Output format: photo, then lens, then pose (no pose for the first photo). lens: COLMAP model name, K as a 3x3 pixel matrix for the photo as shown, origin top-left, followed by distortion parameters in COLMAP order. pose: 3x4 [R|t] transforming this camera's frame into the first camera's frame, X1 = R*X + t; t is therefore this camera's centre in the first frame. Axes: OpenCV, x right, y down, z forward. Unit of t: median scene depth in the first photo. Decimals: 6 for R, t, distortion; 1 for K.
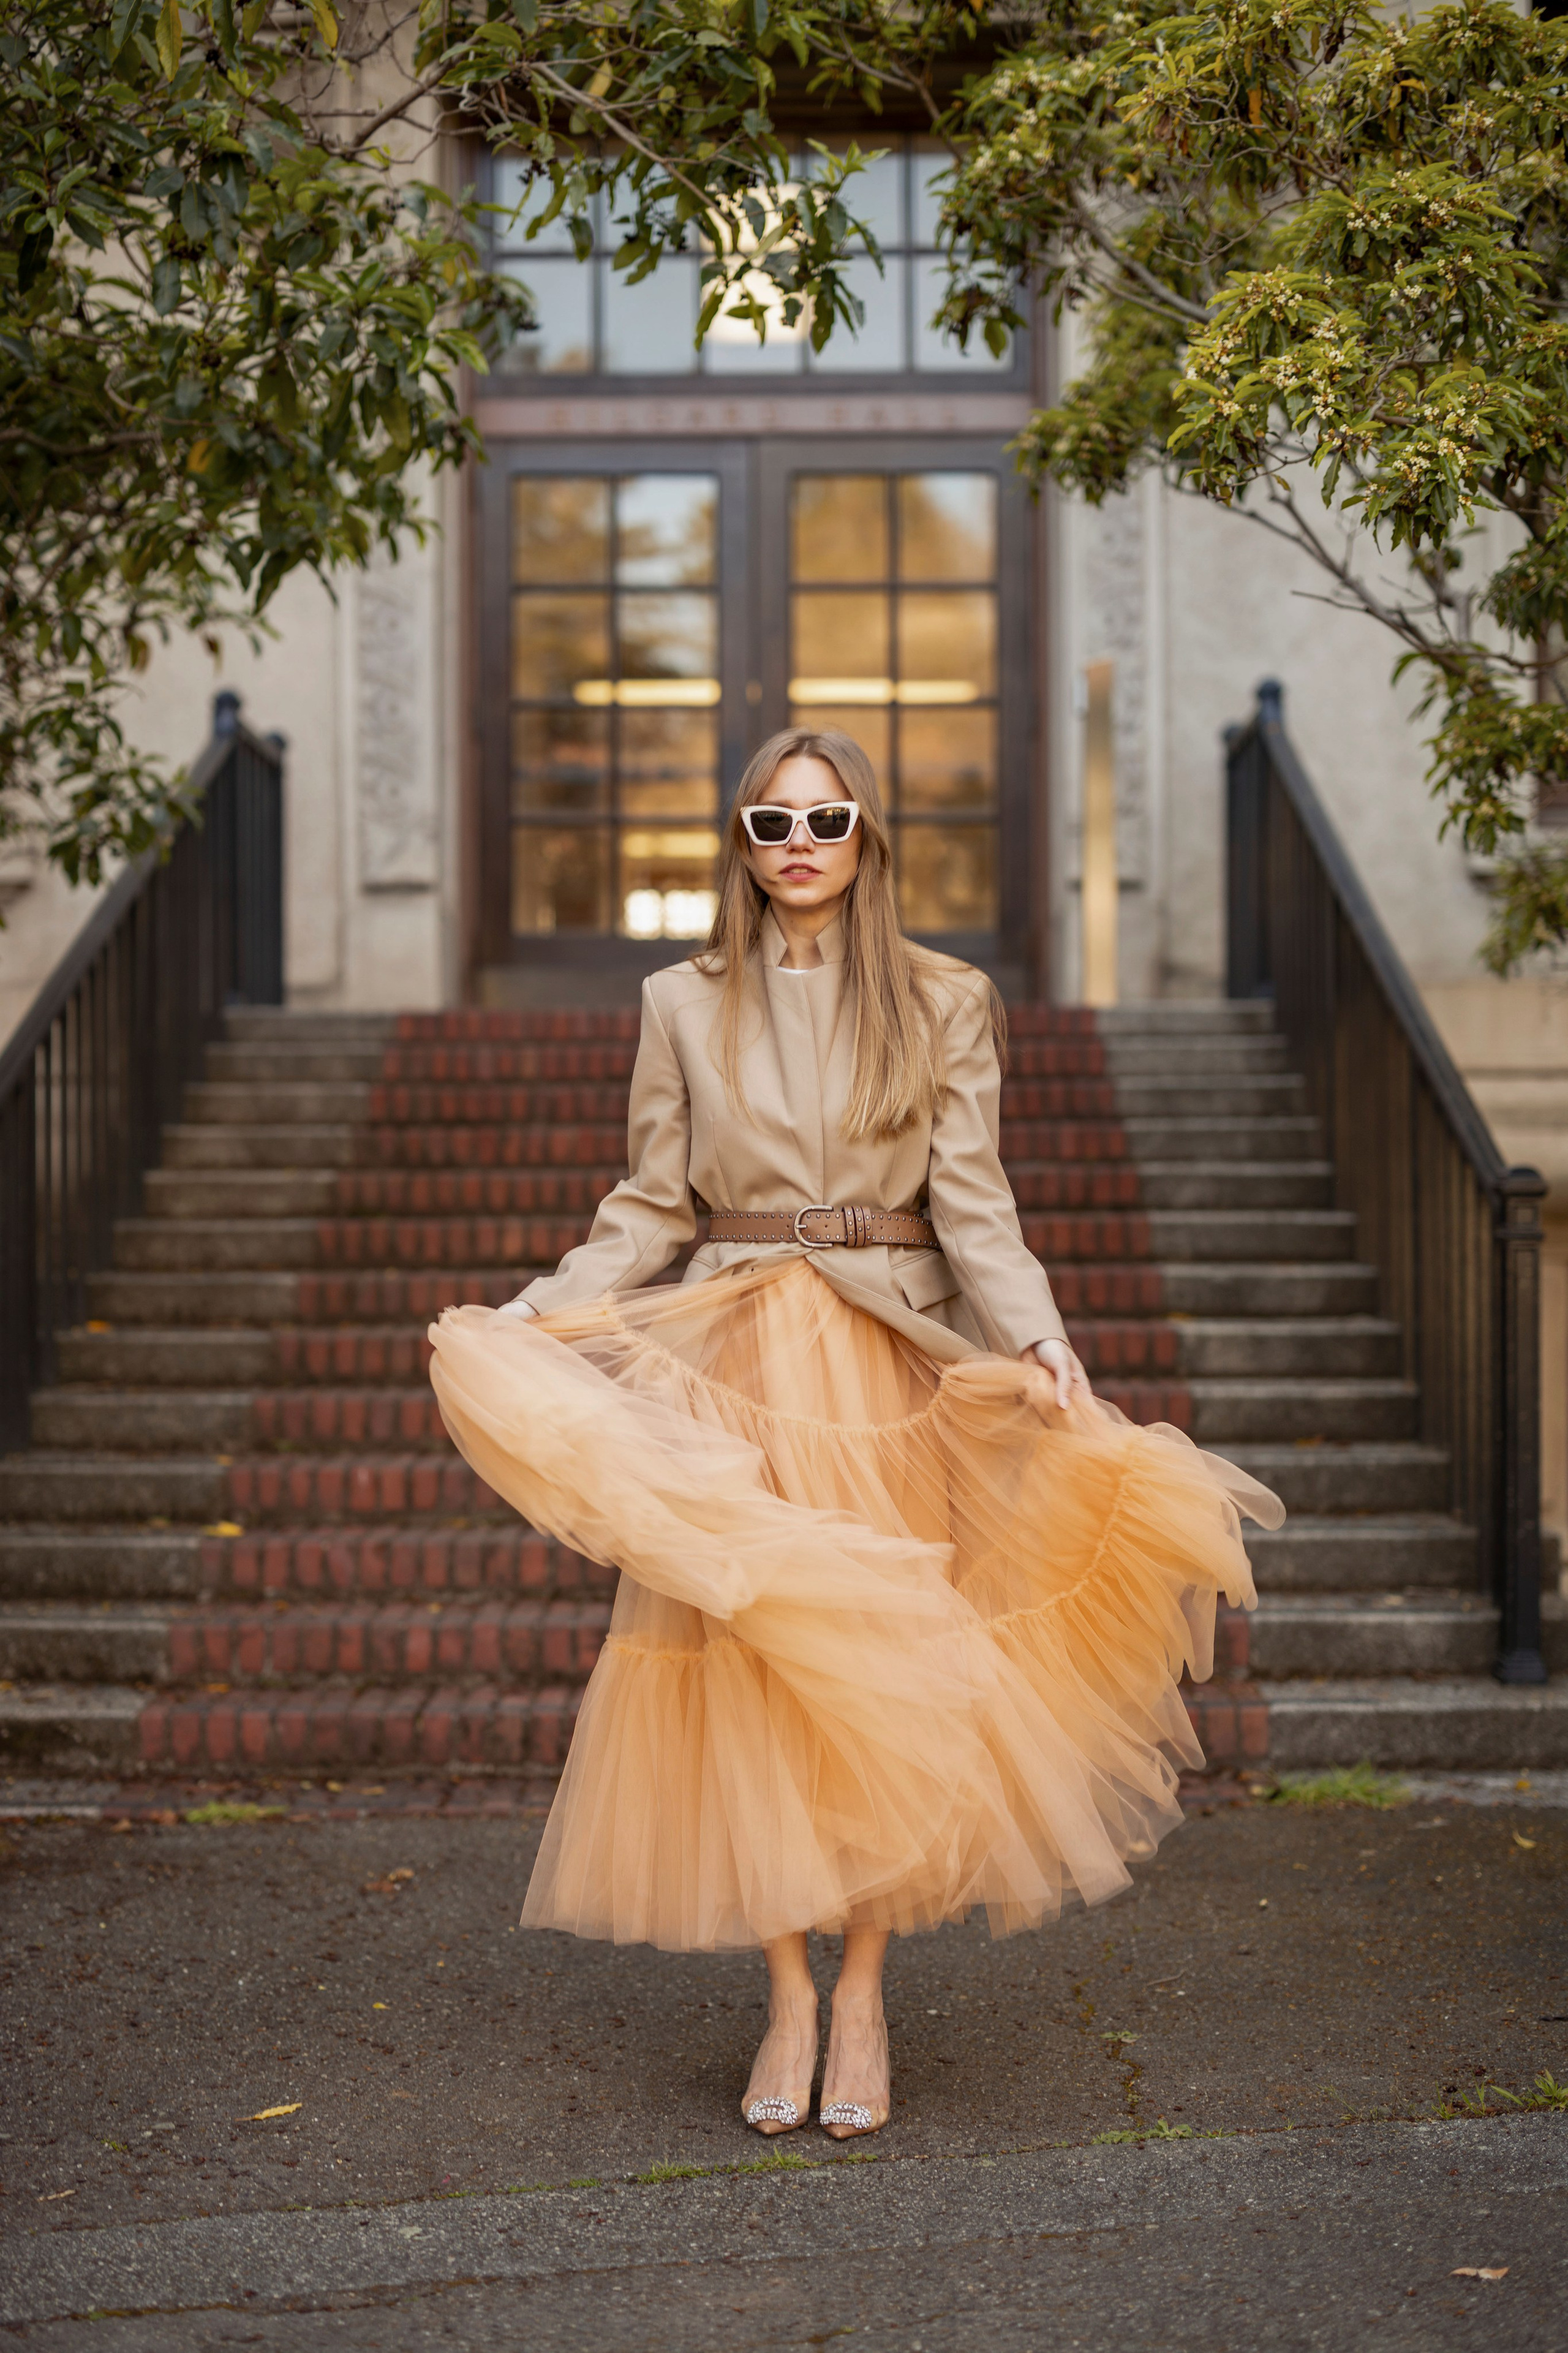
lens RADIAL K [[3565.5, 0, 789.9], [0, 3565.5, 1231.8], [0, 0, 1]] dist [-0.146027, 0.513330]
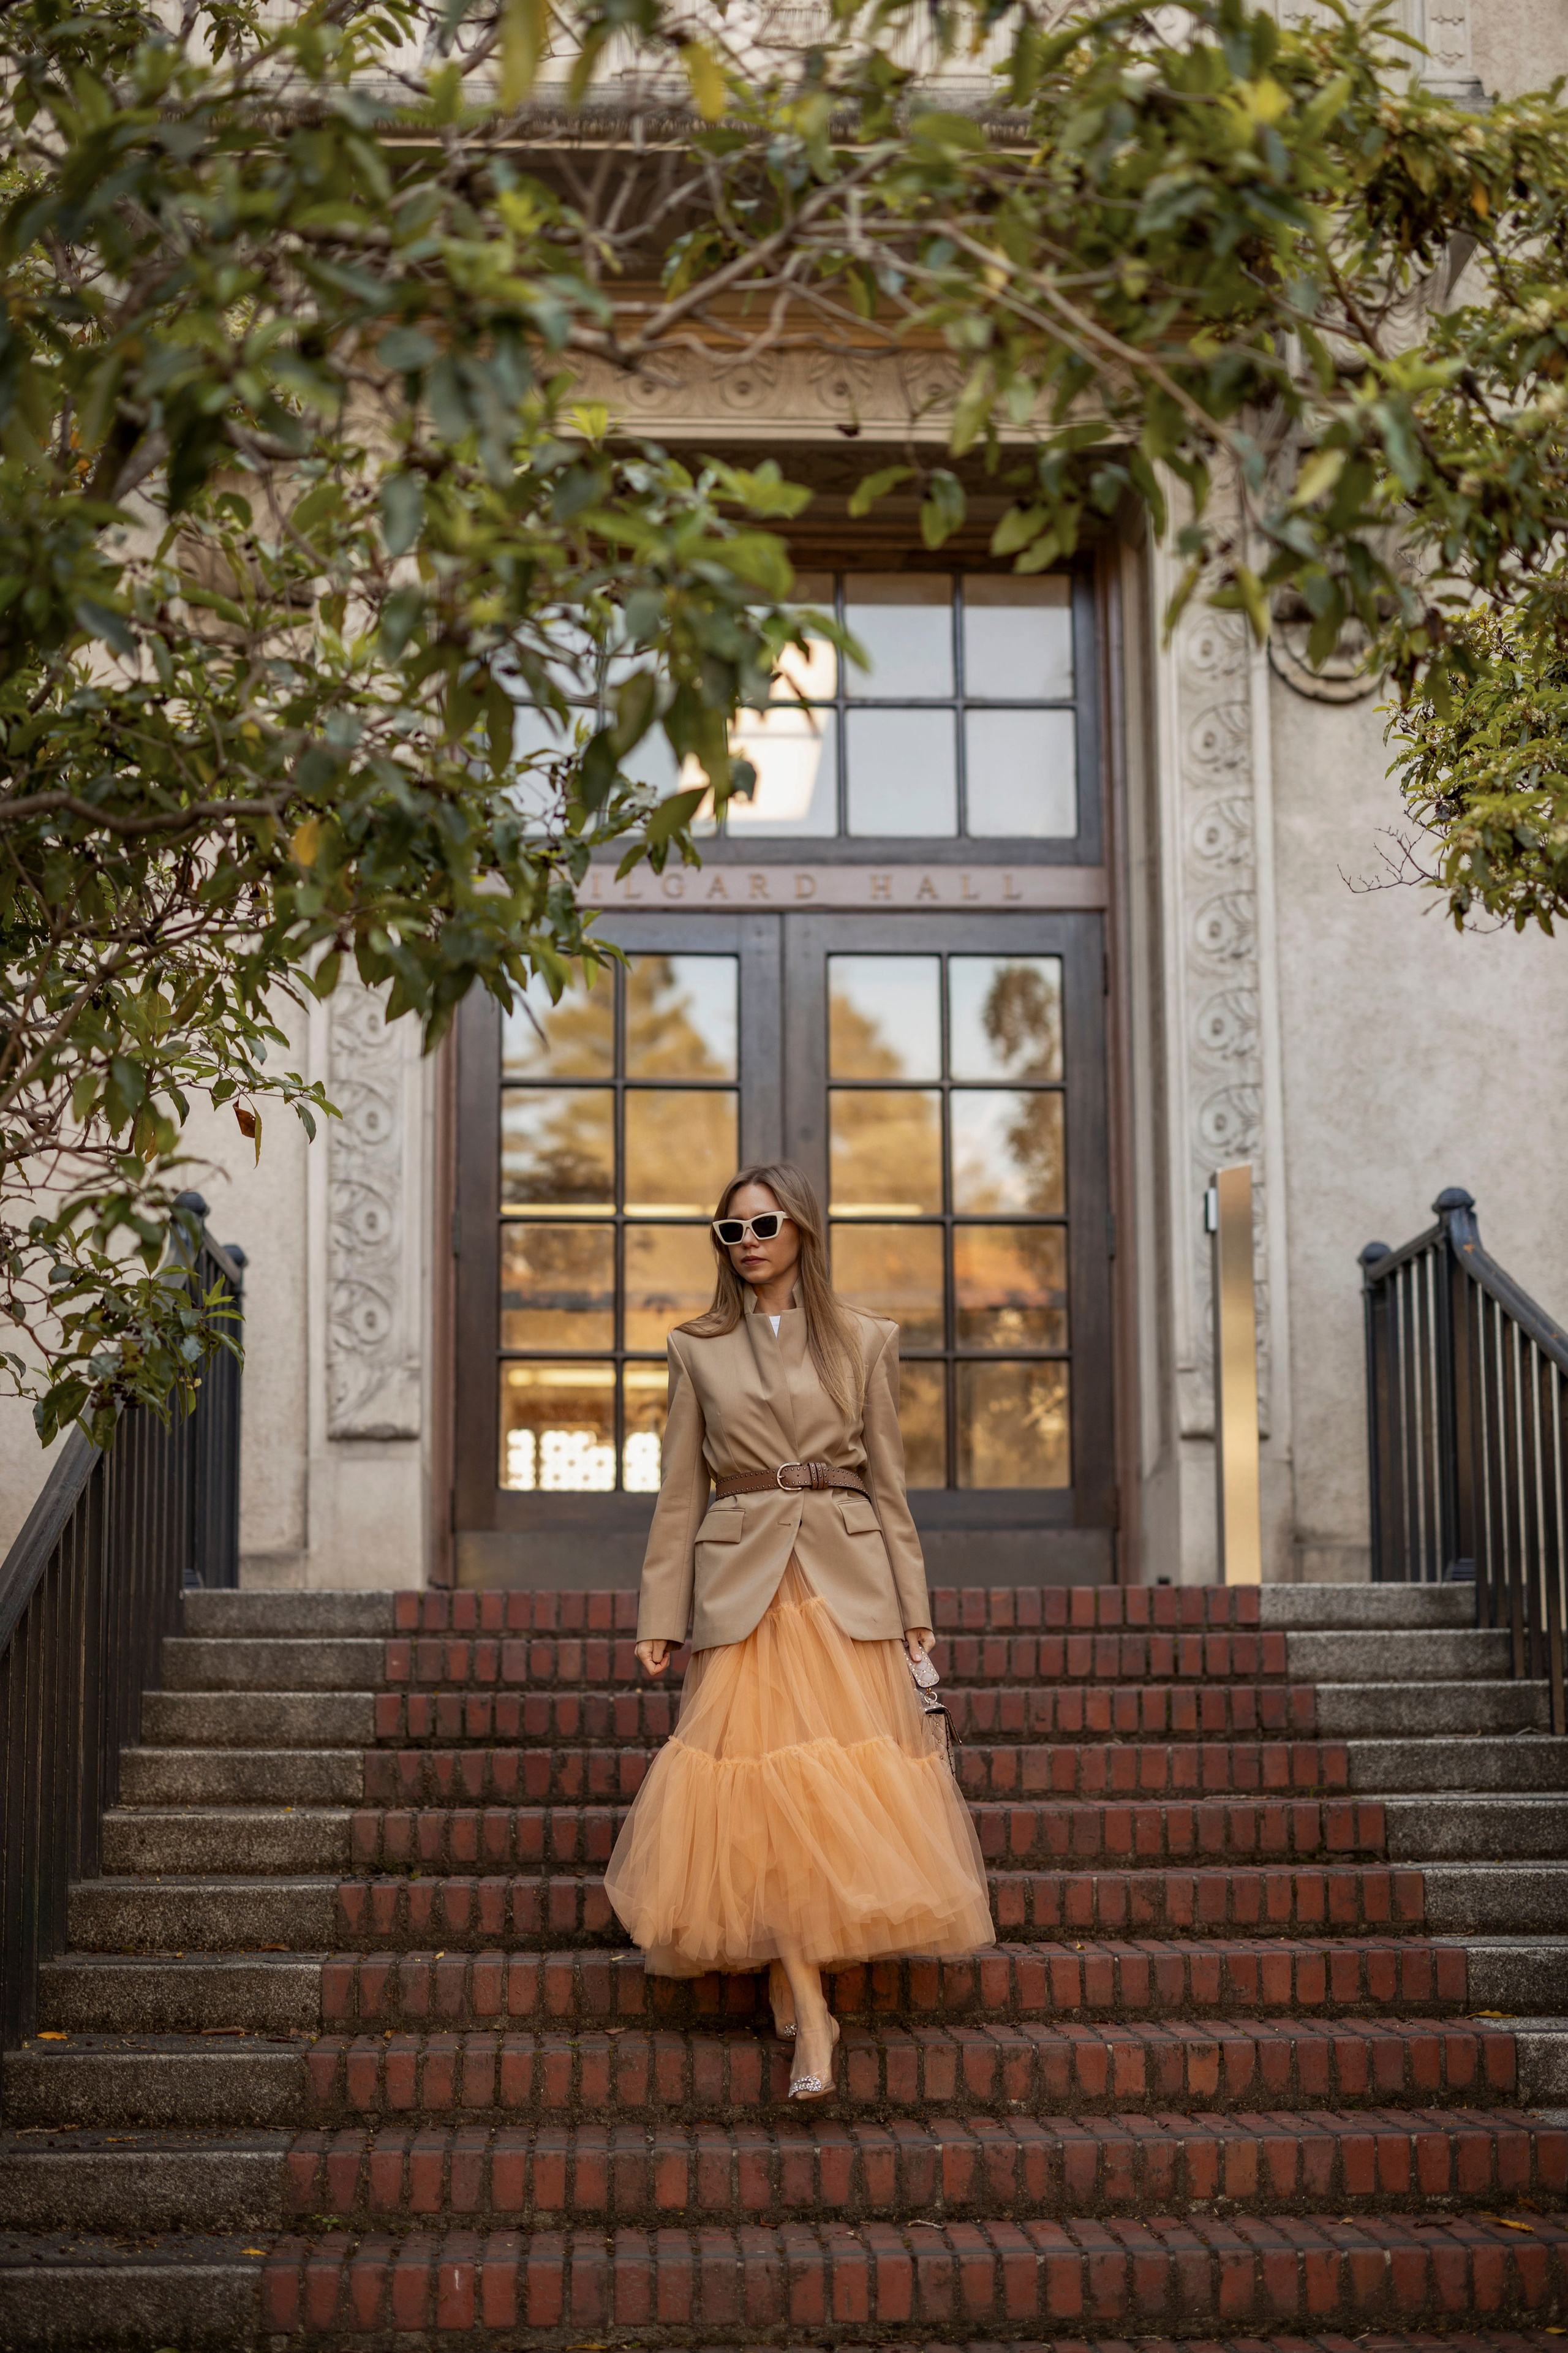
lens RADIAL K [[3560.9, 0, 784.0], [0, 3560.9, 1176.5], [0, 0, 1]] dist [-0.140213, 0.598595]
pose [[0.998378, 0.006839, 0.056521, -0.114599], [0.002493, 0.986556, -0.163402, -0.039119], [-0.056878, 0.163278, 0.984939, 0.317690]]
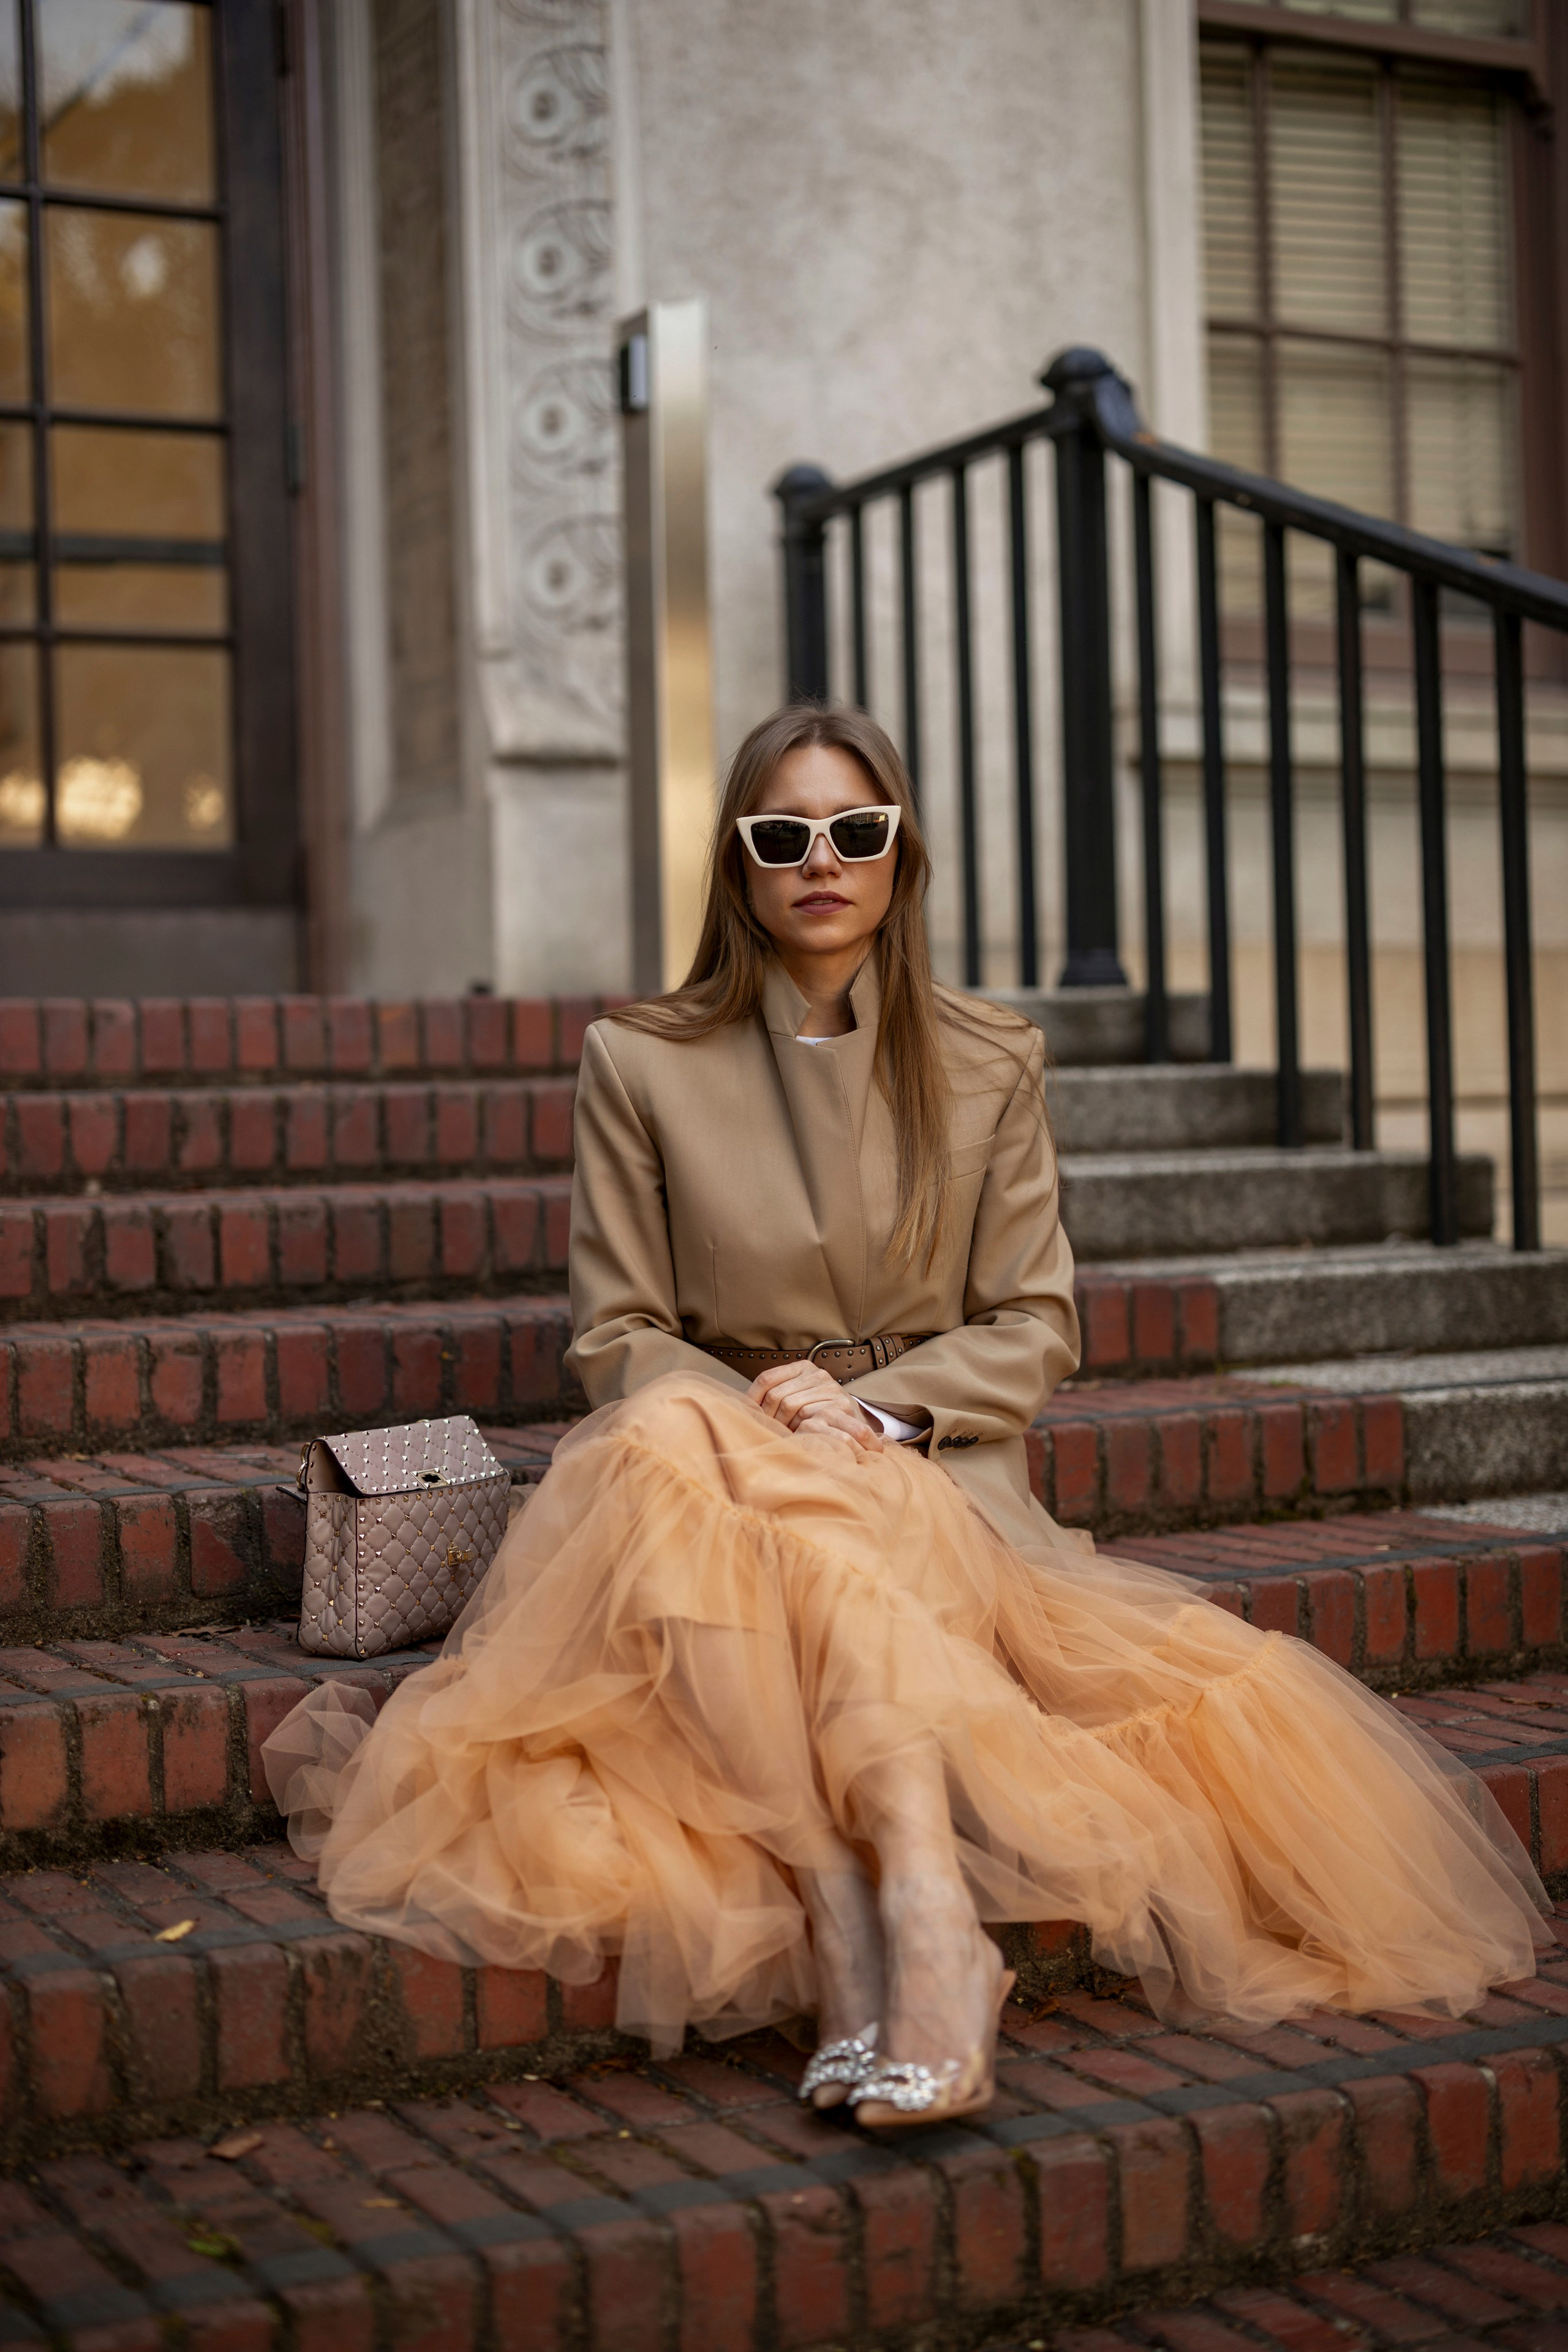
lens RADIAL K [[3403.6, 0, 784.0], [0, 3403.6, 1176.0], [0, 0, 1]] dist [-0.146901, 0.579746]
pose [[0.883082, -0.024952, 0.468555, -0.219348], [0.025156, 0.999667, 0.005825, -0.069567], [-0.468544, 0.006643, 0.883415, 0.992431]]
